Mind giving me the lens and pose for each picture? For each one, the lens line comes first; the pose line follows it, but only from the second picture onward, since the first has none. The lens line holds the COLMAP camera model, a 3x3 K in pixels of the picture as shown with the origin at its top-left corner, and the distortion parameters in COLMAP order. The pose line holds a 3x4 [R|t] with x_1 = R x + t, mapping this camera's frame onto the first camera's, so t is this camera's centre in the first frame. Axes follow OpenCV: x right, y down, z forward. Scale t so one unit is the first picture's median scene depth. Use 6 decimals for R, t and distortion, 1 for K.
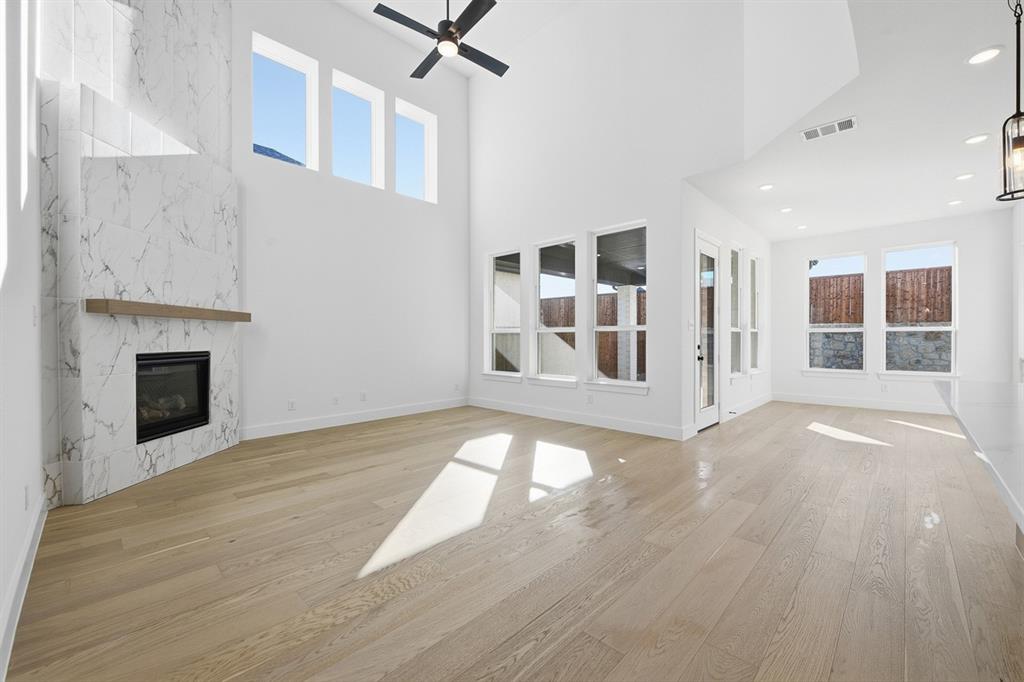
lens RADIAL K [[410.4, 0, 514.0], [0, 410.4, 343.6], [0, 0, 1]] dist [-0.008871, -0.000364]
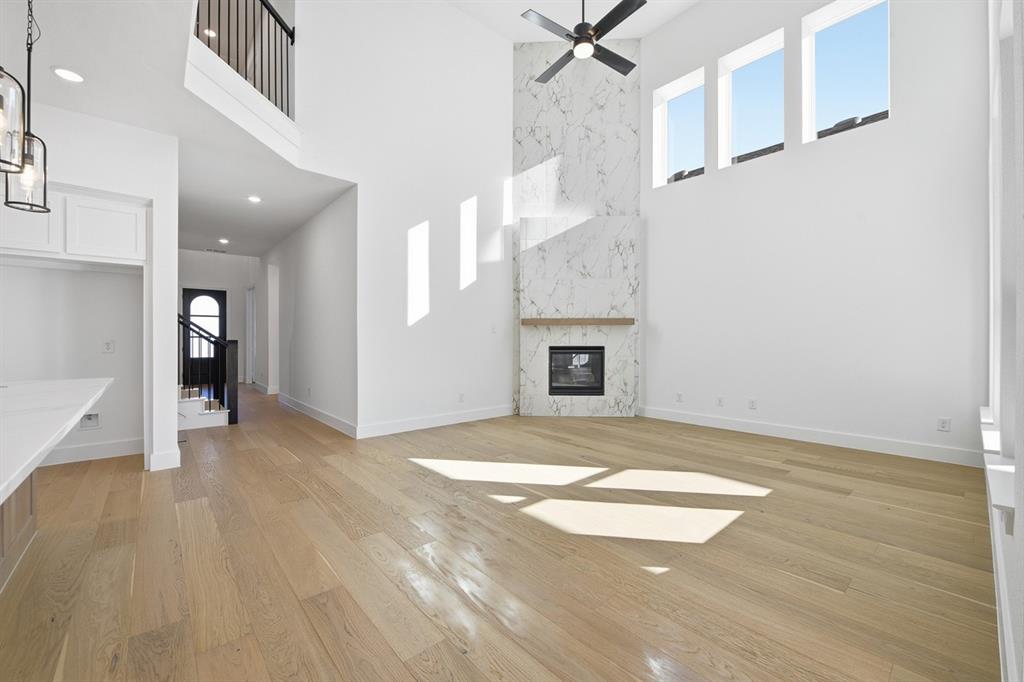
lens RADIAL K [[410.4, 0, 518.9], [0, 410.4, 339.6], [0, 0, 1]] dist [-0.008871, -0.000364]
pose [[-0.074374, 0.005842, -0.997213, 0.748731], [-0.009568, 0.999933, 0.006571, -0.012172], [0.997185, 0.010030, -0.074313, 0.801354]]
